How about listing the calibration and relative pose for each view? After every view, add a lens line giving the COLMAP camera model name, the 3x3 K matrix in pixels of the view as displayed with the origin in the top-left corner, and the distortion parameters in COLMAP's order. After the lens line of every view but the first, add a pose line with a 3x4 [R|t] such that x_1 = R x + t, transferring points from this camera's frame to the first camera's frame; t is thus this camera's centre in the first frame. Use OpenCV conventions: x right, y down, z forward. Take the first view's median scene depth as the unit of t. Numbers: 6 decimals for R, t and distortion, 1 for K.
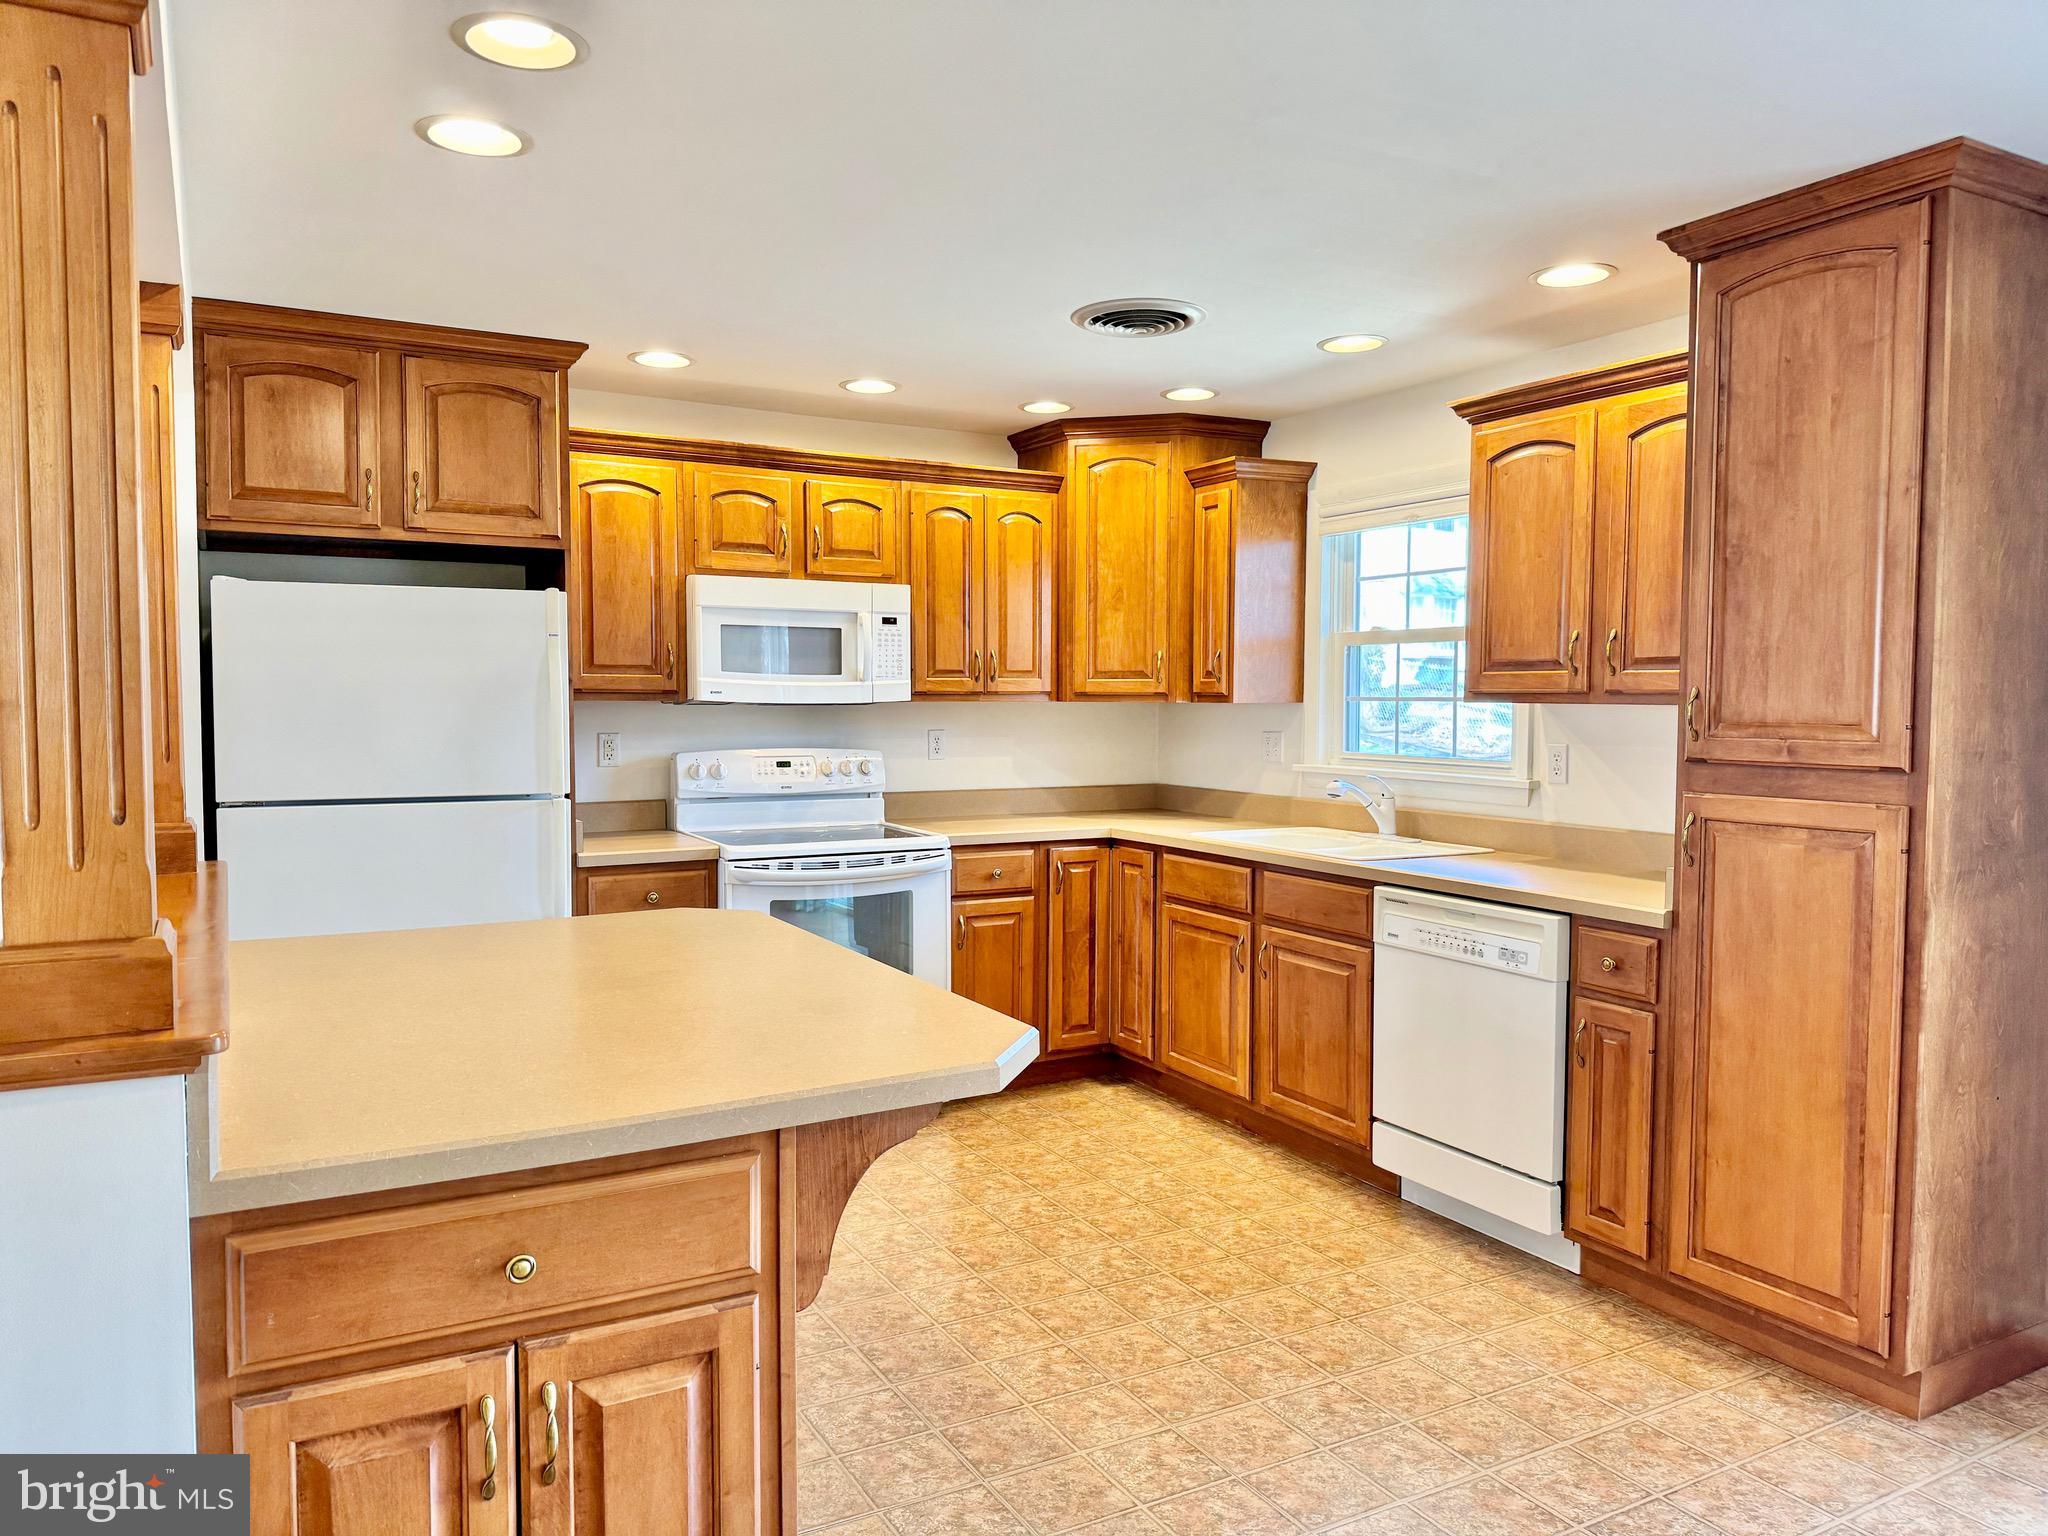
lens RADIAL K [[1435.9, 0, 1015.5], [0, 1435.9, 768.7], [0, 0, 1]] dist [0.119122, -0.179573]
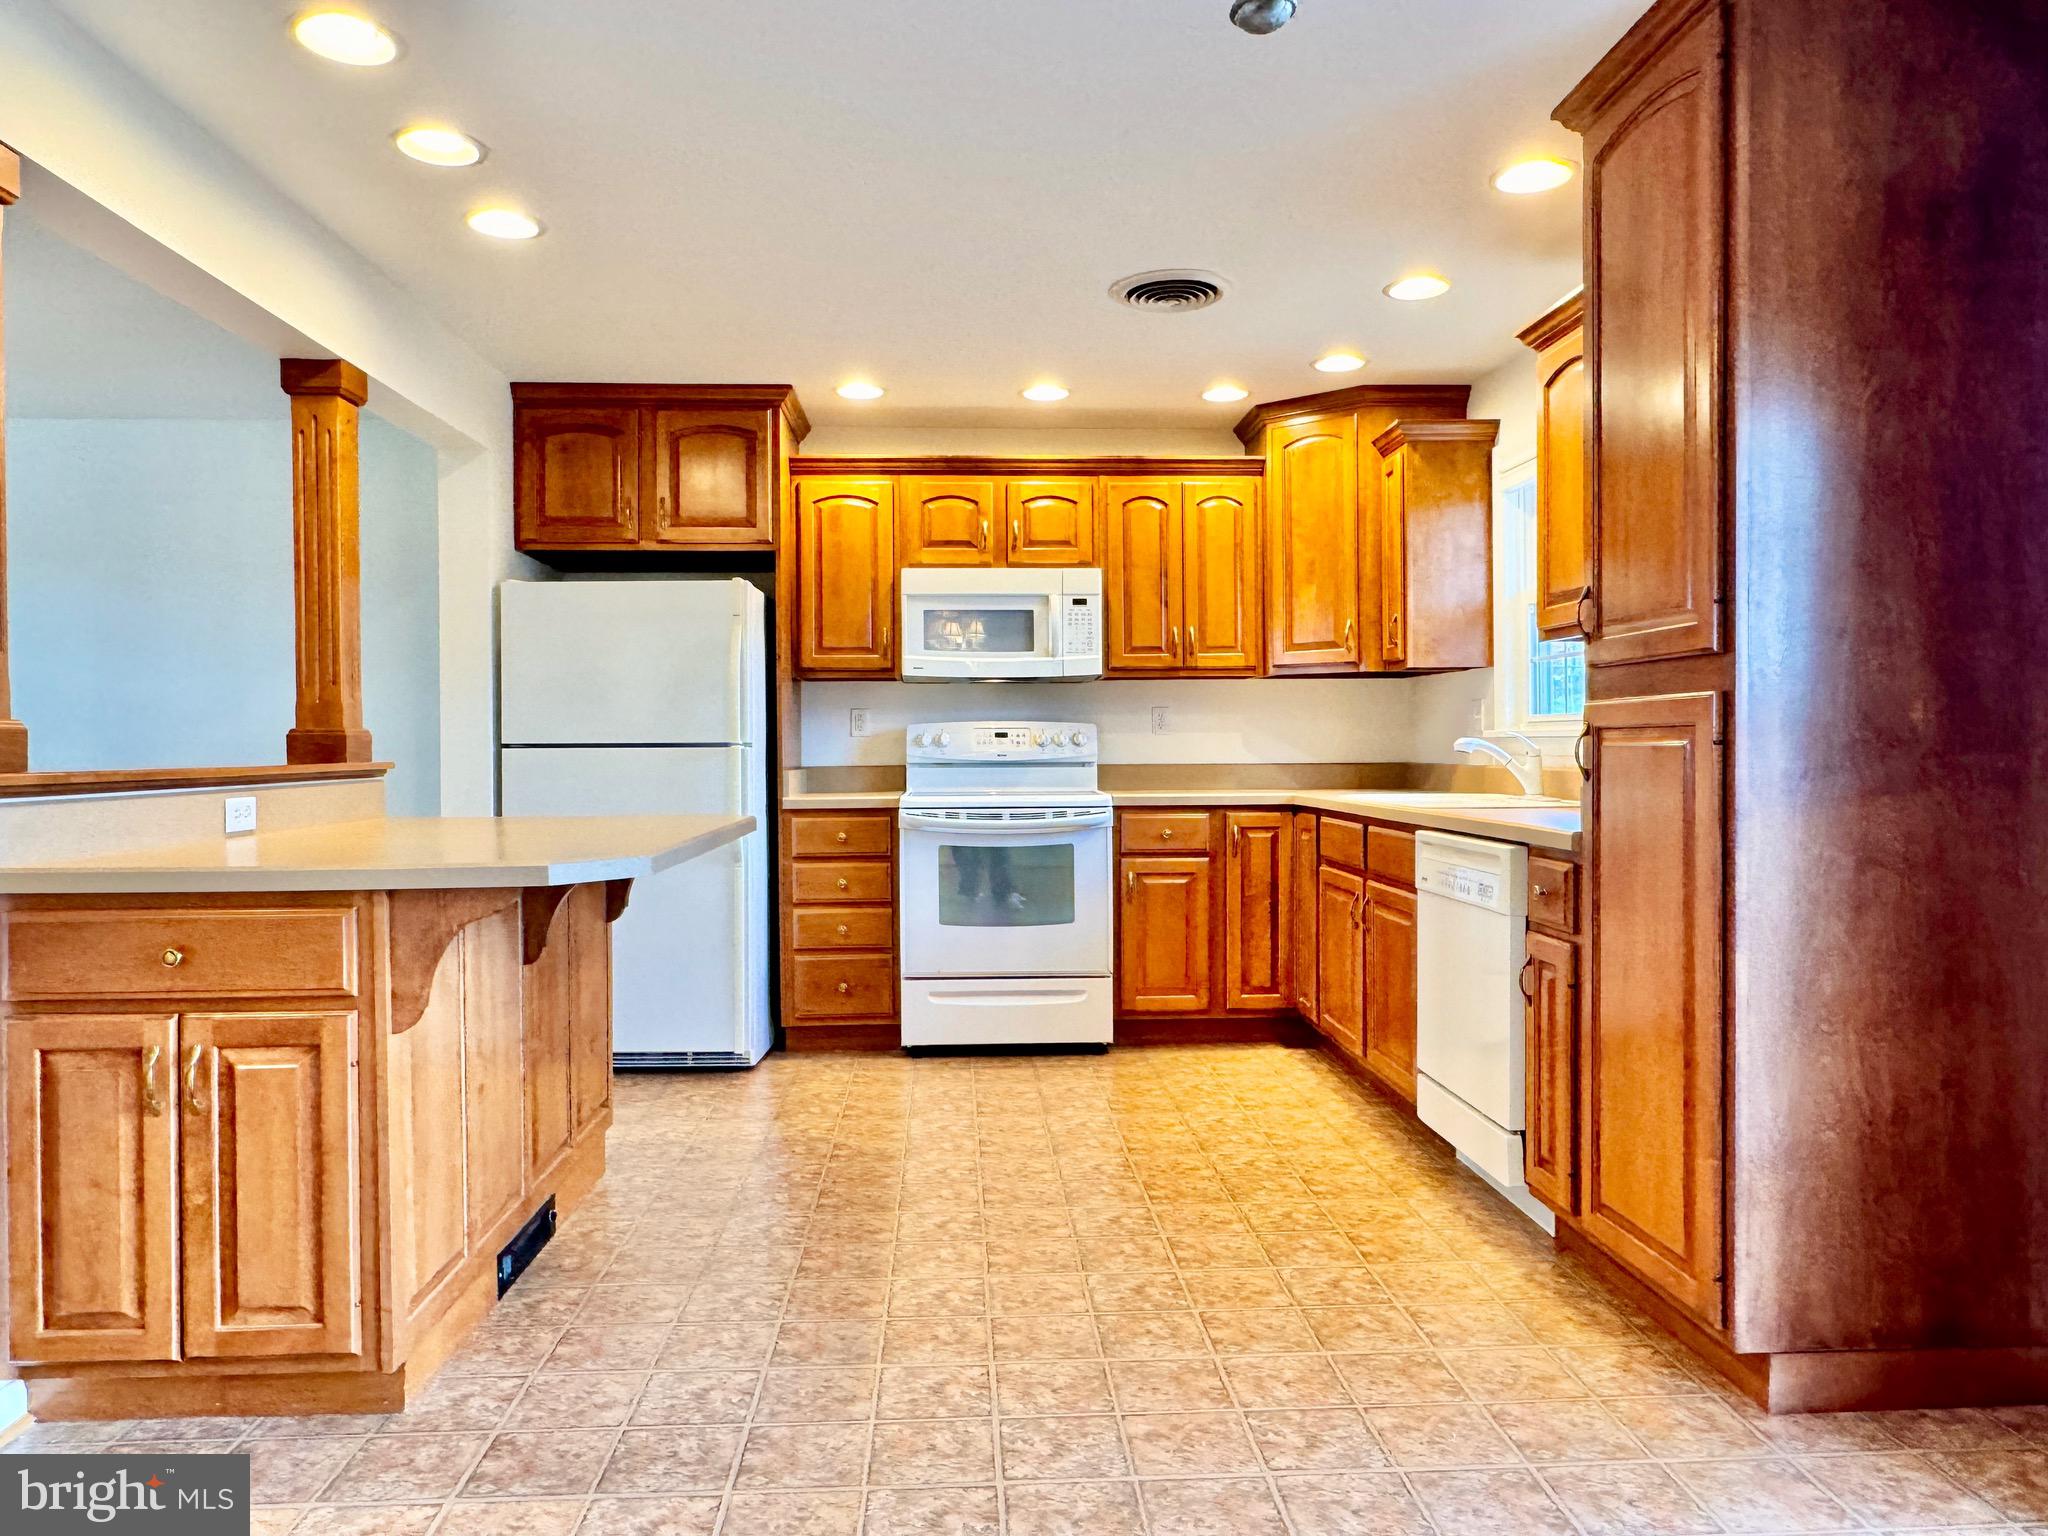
lens RADIAL K [[1376.9, 0, 1007.2], [0, 1376.9, 760.0], [0, 0, 1]] dist [-0.004740, -0.002474]
pose [[0.898692, -0.003793, -0.438564, 0.334395], [-0.013661, 0.999235, -0.036636, 0.059060], [0.438368, 0.038916, 0.897953, 0.038417]]
